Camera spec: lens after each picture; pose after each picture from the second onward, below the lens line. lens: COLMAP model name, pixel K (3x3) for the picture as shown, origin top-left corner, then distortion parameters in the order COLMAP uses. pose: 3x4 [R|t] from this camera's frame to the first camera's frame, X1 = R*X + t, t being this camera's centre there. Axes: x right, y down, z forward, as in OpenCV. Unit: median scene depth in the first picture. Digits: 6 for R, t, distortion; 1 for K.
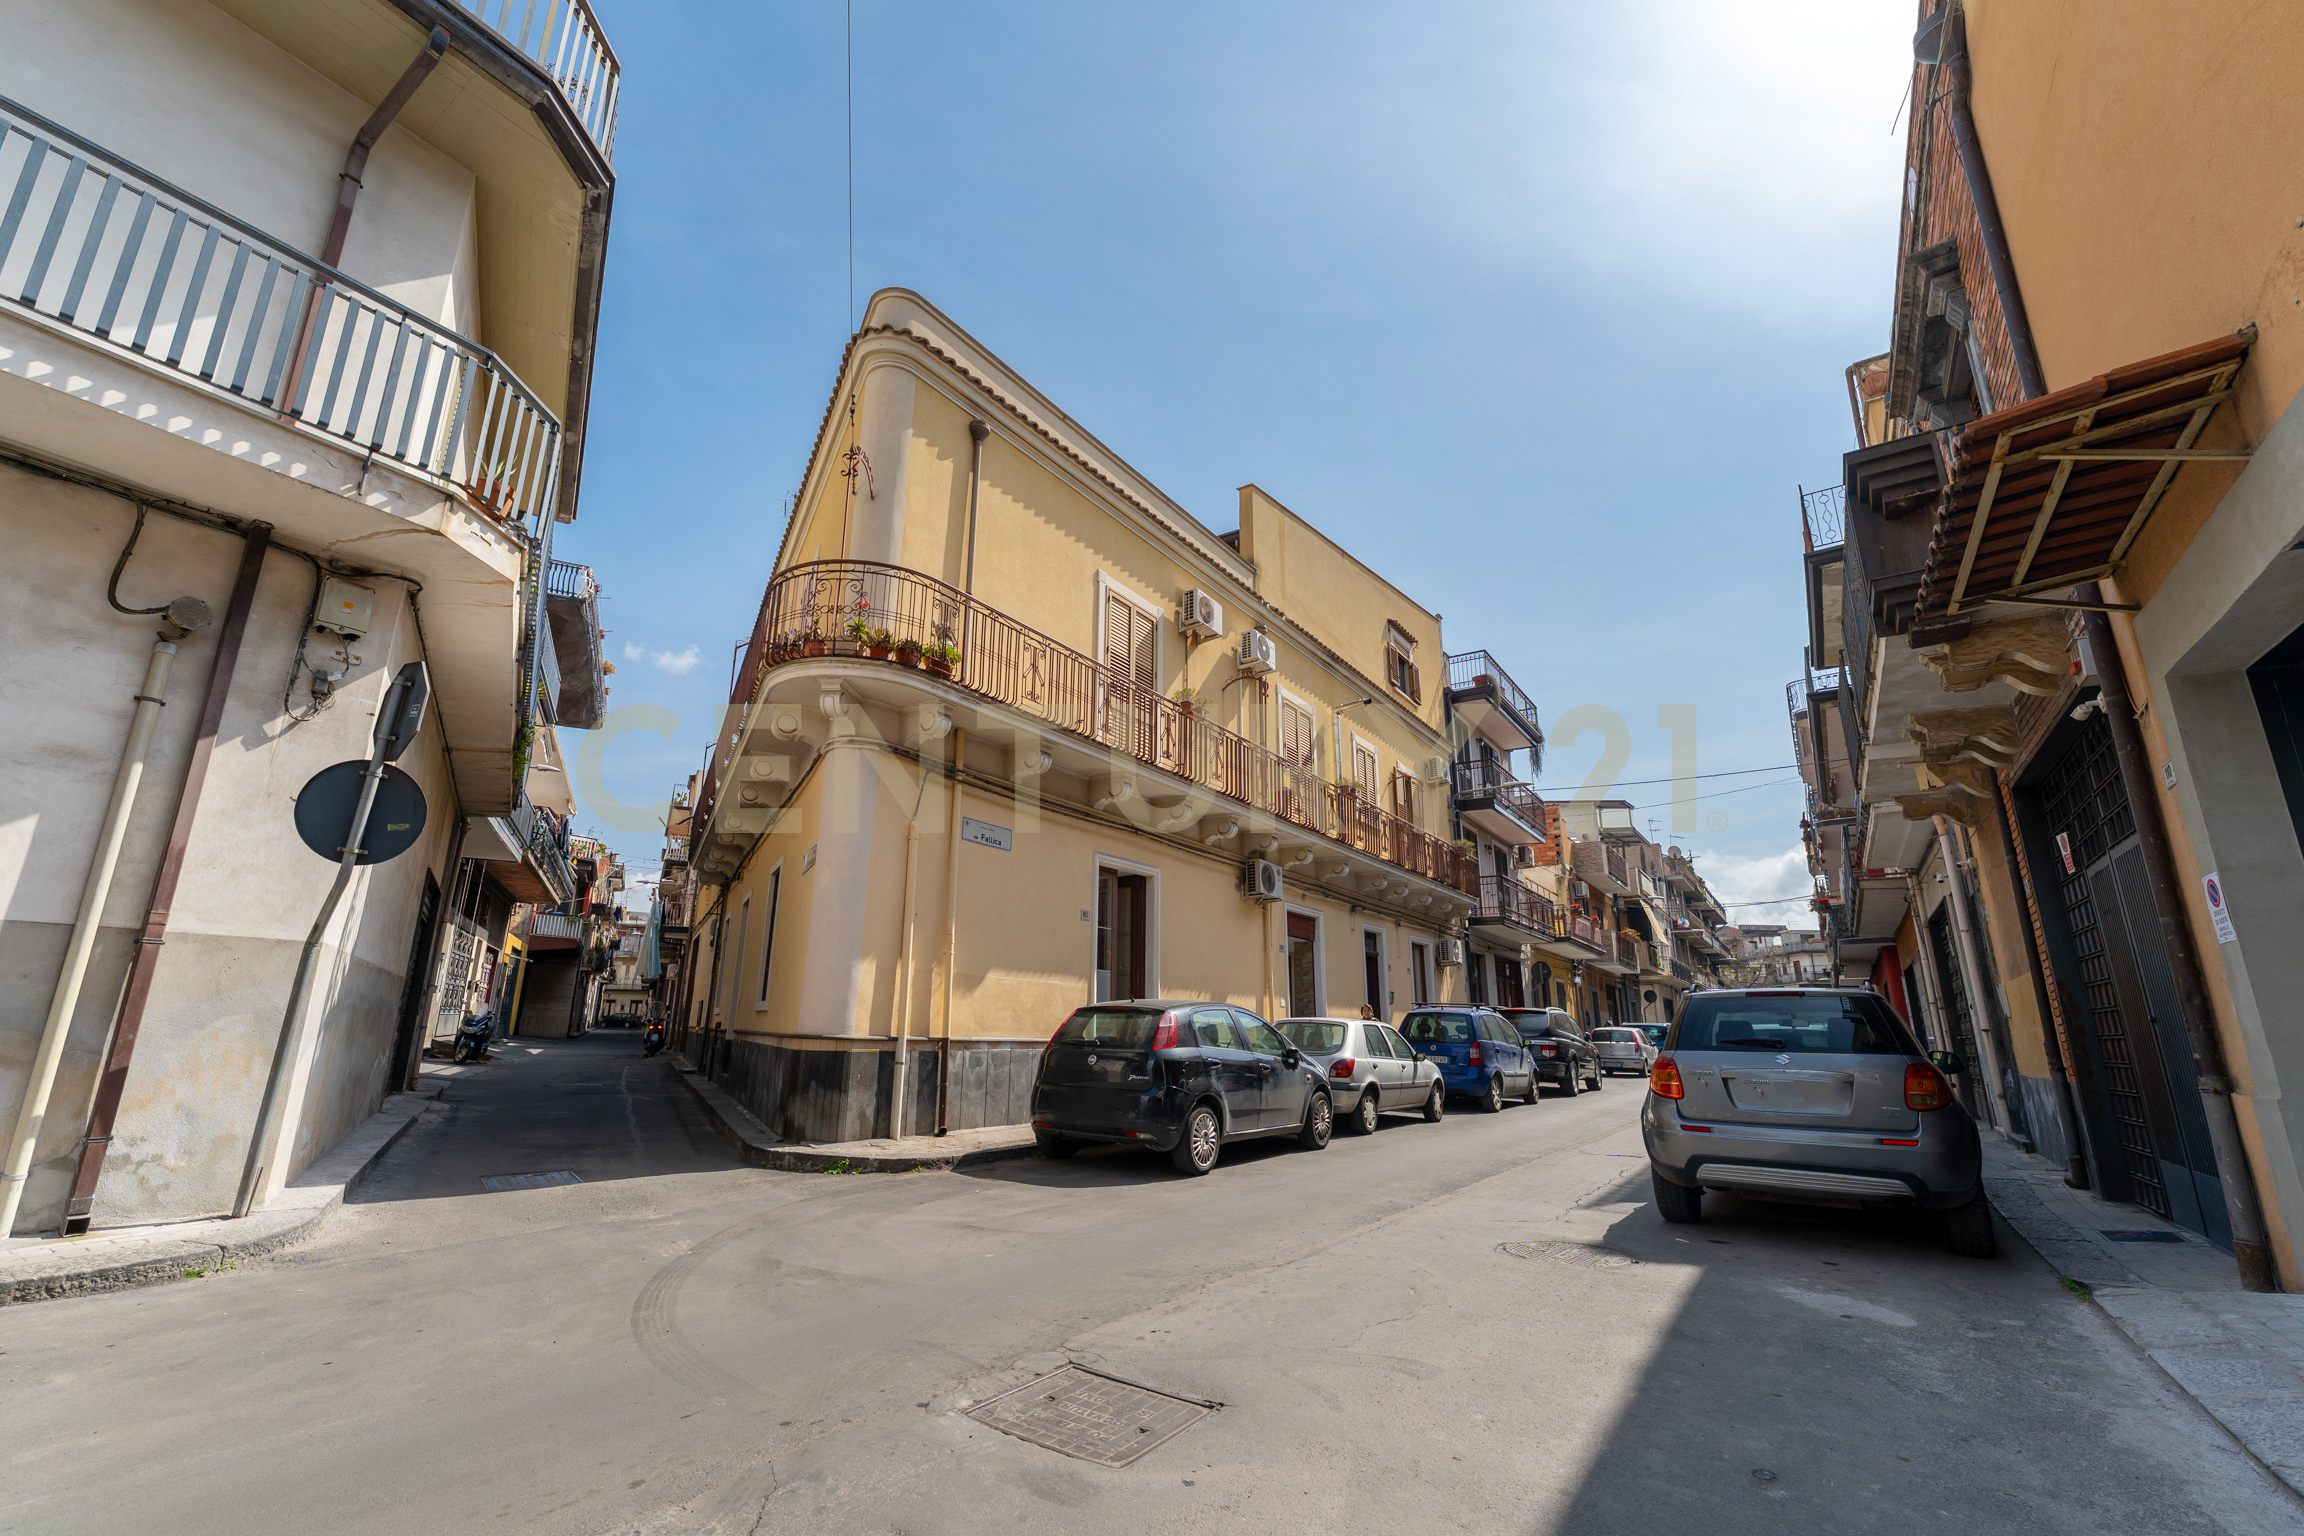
lens RADIAL K [[940.9, 0, 1166.2], [0, 940.9, 695.8], [0, 0, 1]] dist [-0.000984, 0.000379]
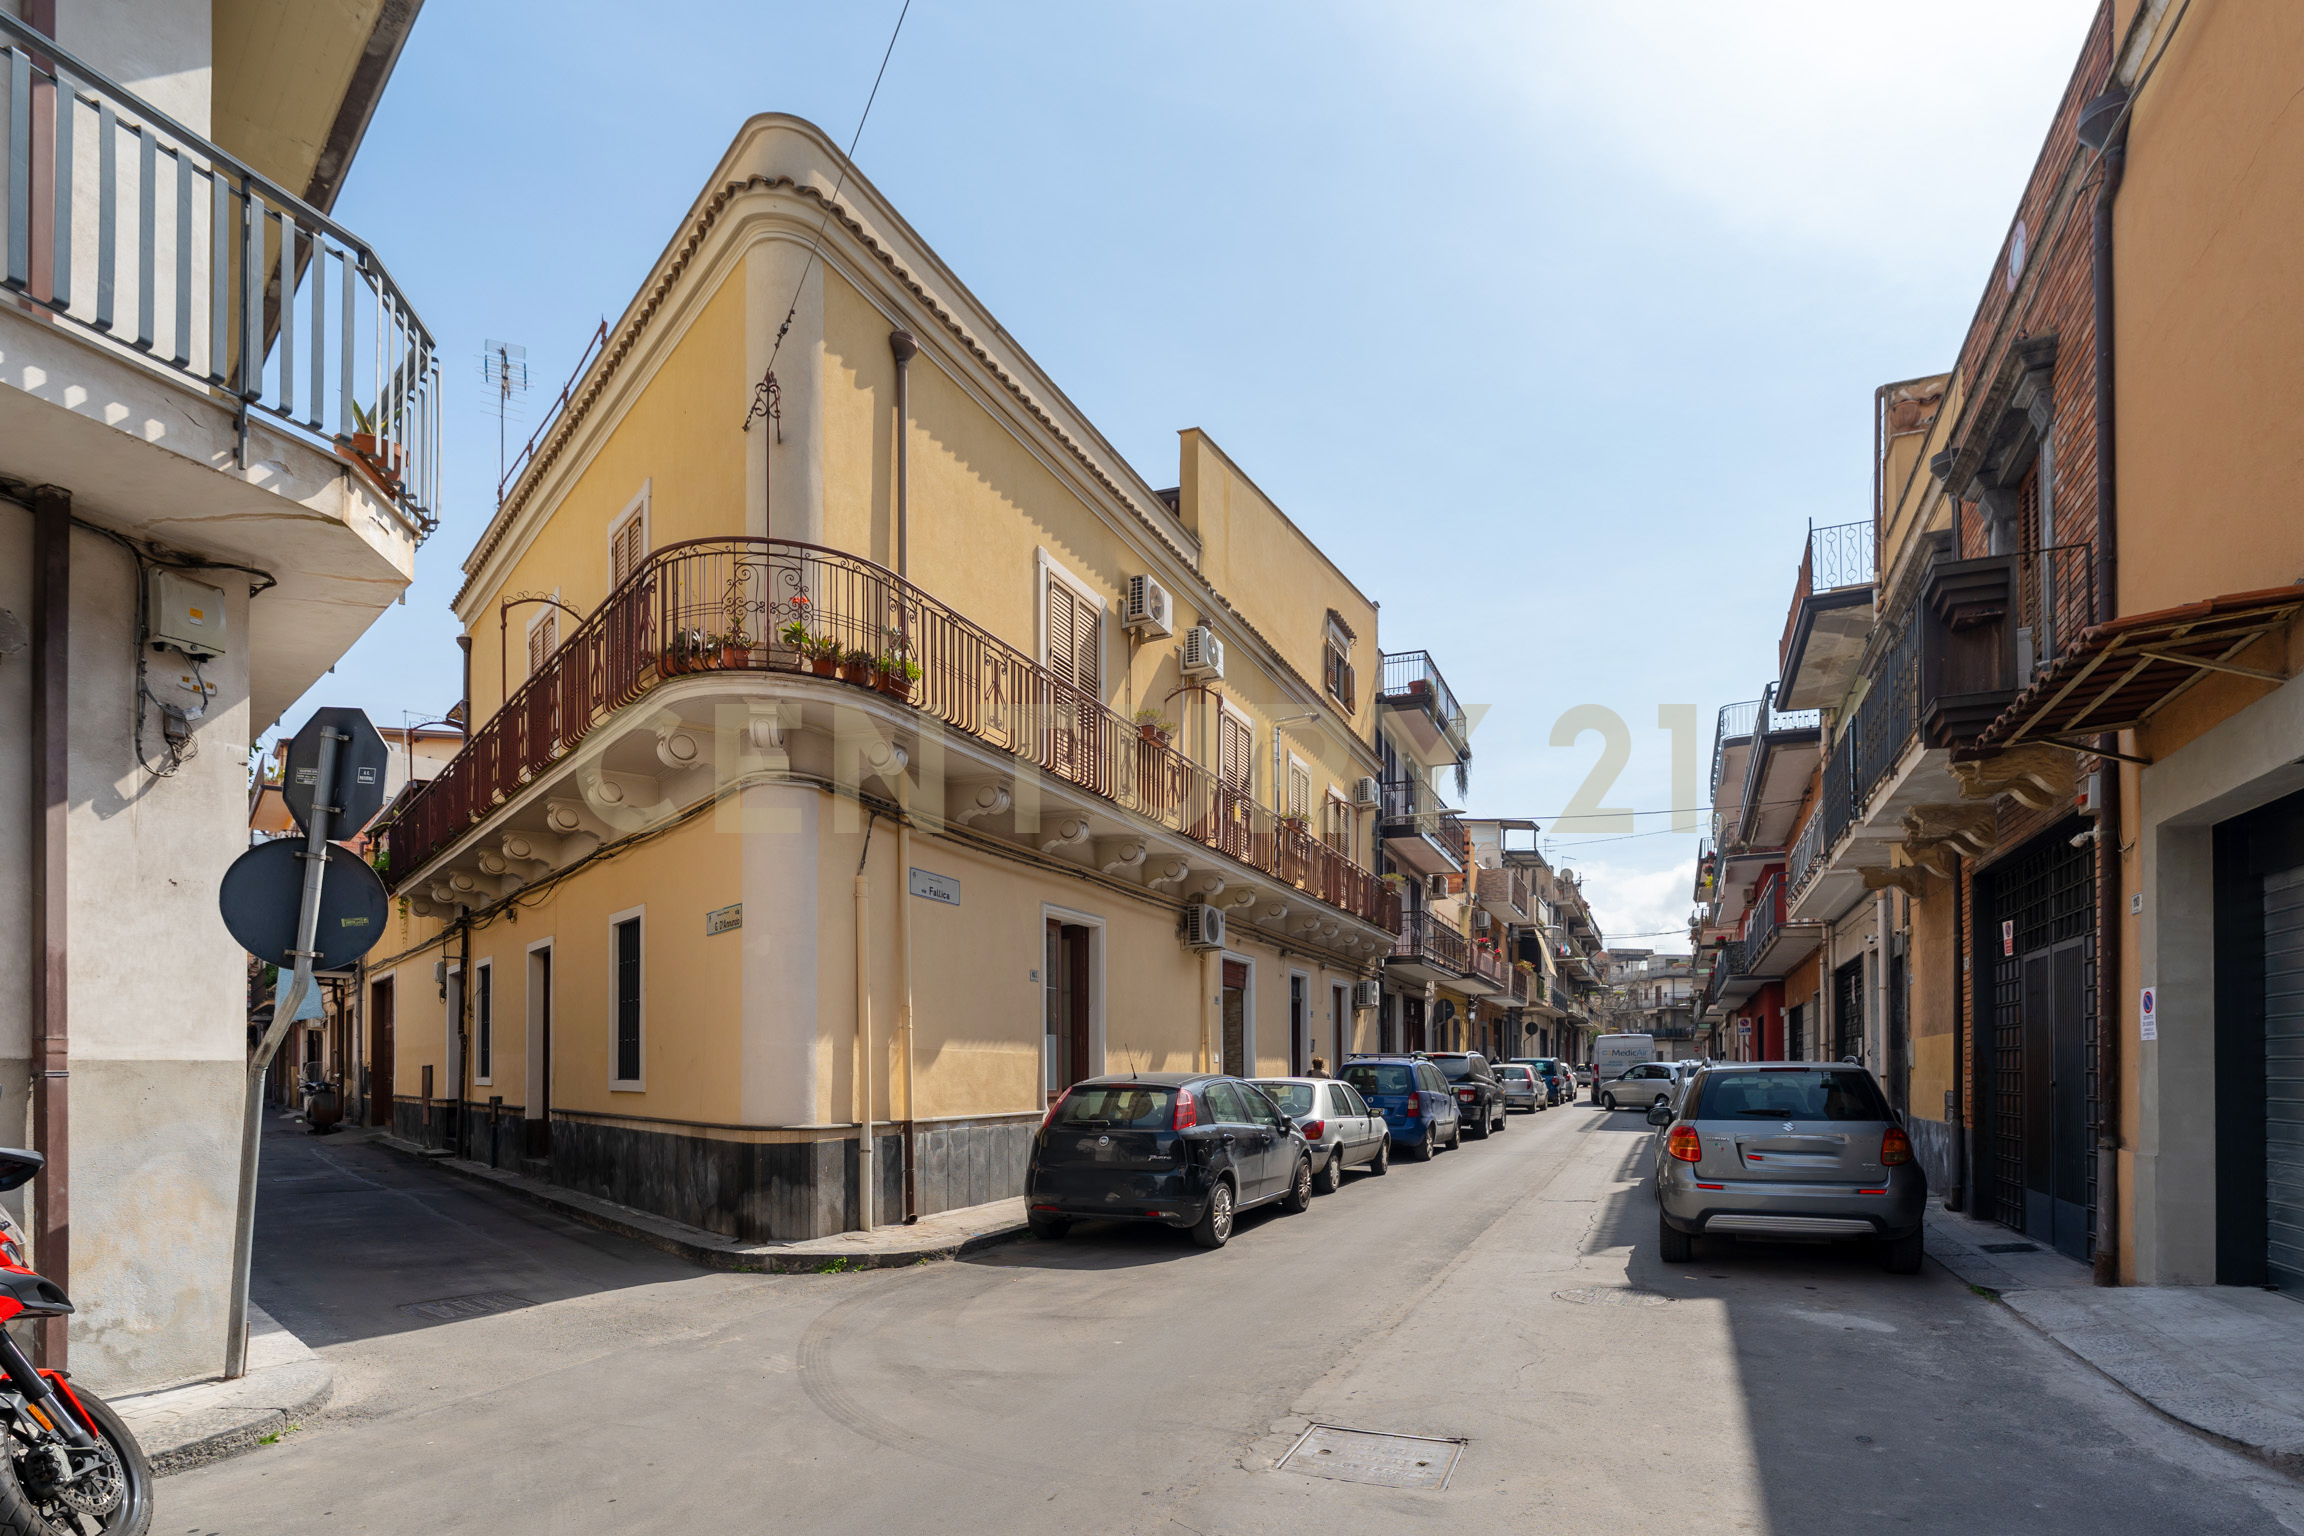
lens RADIAL K [[1170.2, 0, 1284.8], [0, 1170.2, 957.8], [0, 0, 1]] dist [-0.001453, -0.001570]
pose [[0.963581, 0.000201, 0.267416, -0.179025], [-0.066648, 0.968625, 0.239425, -0.064558], [-0.258977, -0.248528, 0.933362, -0.067734]]
